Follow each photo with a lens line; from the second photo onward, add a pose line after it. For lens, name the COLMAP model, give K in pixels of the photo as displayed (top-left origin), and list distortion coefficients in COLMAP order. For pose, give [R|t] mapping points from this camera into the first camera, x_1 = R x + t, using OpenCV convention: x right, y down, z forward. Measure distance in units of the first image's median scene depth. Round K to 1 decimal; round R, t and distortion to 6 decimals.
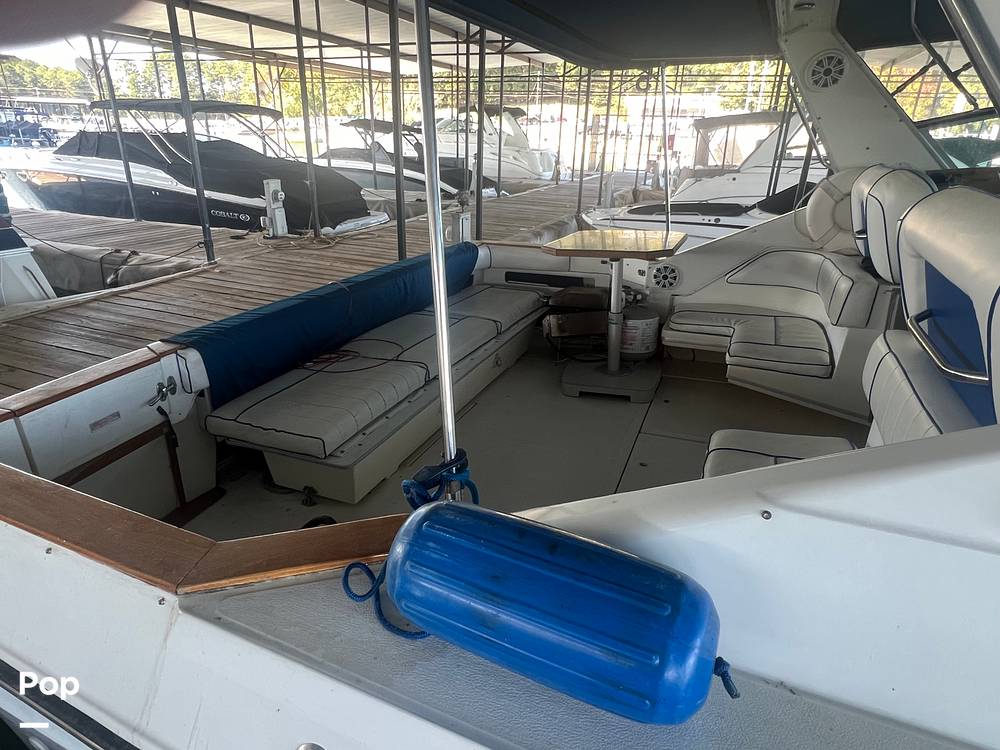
lens RADIAL K [[580.1, 0, 497.4], [0, 580.1, 377.3], [0, 0, 1]] dist [-0.002404, -0.002016]
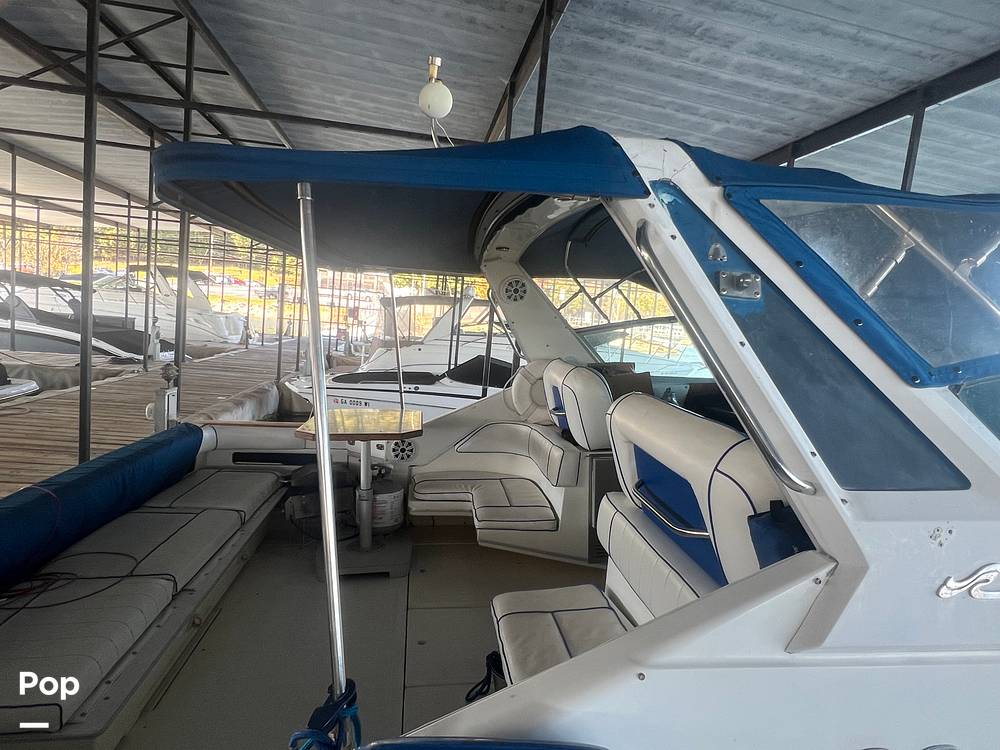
lens RADIAL K [[580.1, 0, 497.4], [0, 580.1, 377.3], [0, 0, 1]] dist [-0.002404, -0.002016]
pose [[0.866628, 0.000614, 0.498955, -0.103946], [0.132028, 0.964073, -0.230505, -0.034047], [-0.481171, 0.265638, 0.835411, -0.023384]]
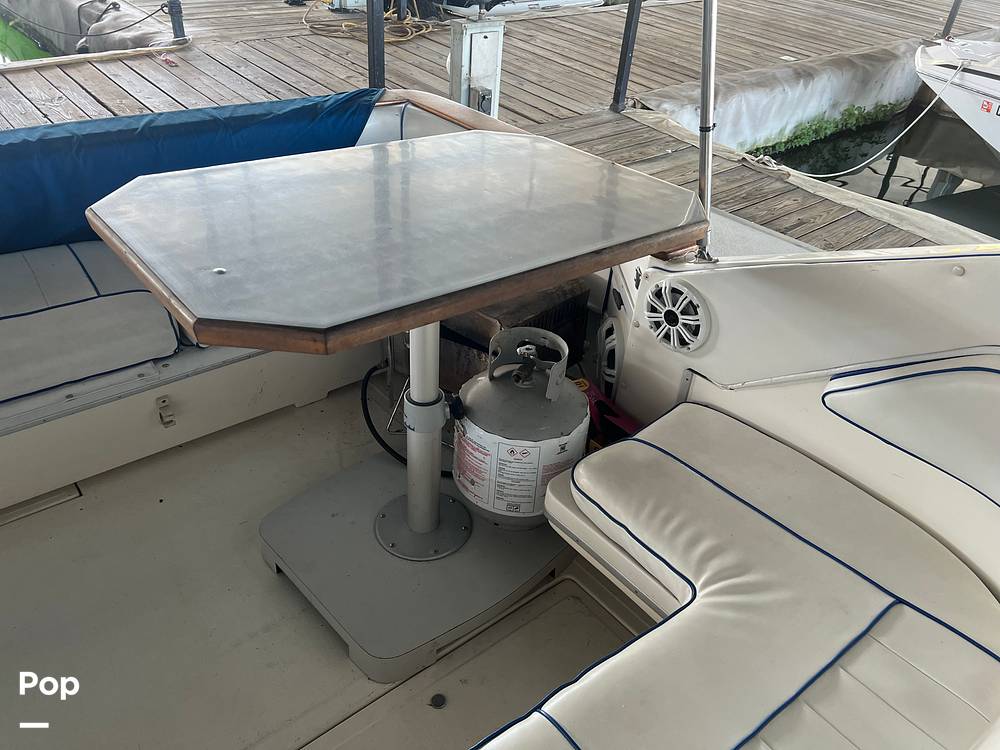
lens RADIAL K [[744.3, 0, 501.9], [0, 744.3, 375.0], [0, 0, 1]] dist [0.073792, -0.093165]
pose [[0.881914, 0.313032, -0.352475, 0.394961], [-0.234167, 0.939832, 0.248760, -0.244357], [0.409137, -0.136847, 0.902153, 0.597799]]
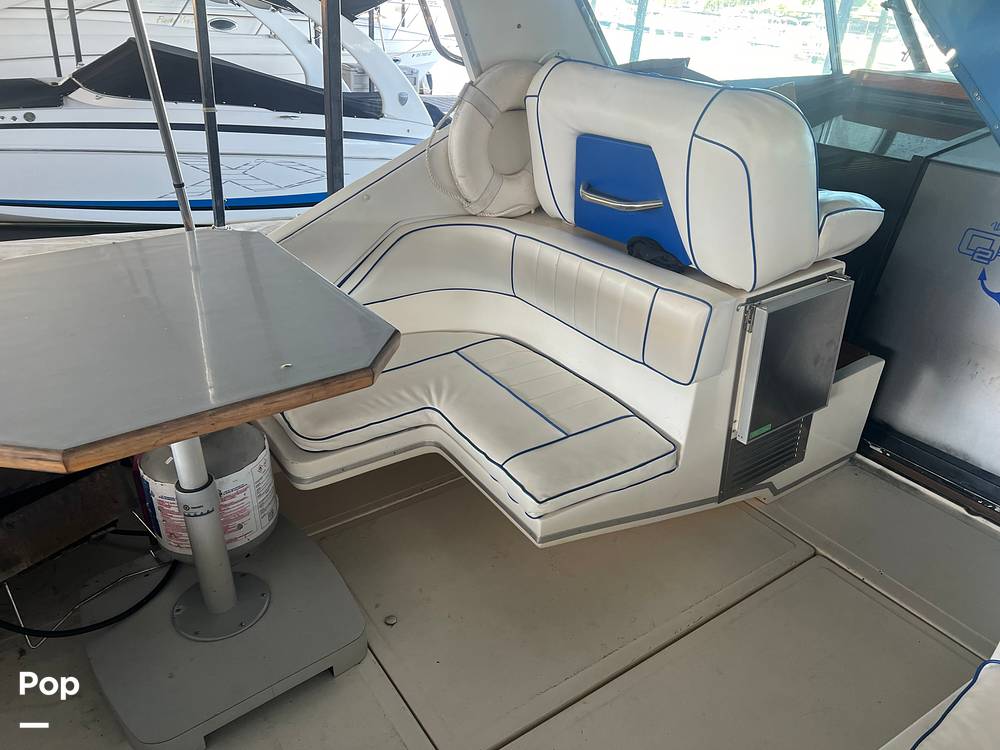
lens RADIAL K [[744.3, 0, 501.9], [0, 744.3, 375.0], [0, 0, 1]] dist [0.073792, -0.093165]
pose [[0.548676, -0.365759, 0.751781, -0.026794], [0.275862, 0.928065, 0.250191, -0.239574], [-0.789211, 0.070114, 0.610106, 0.530056]]
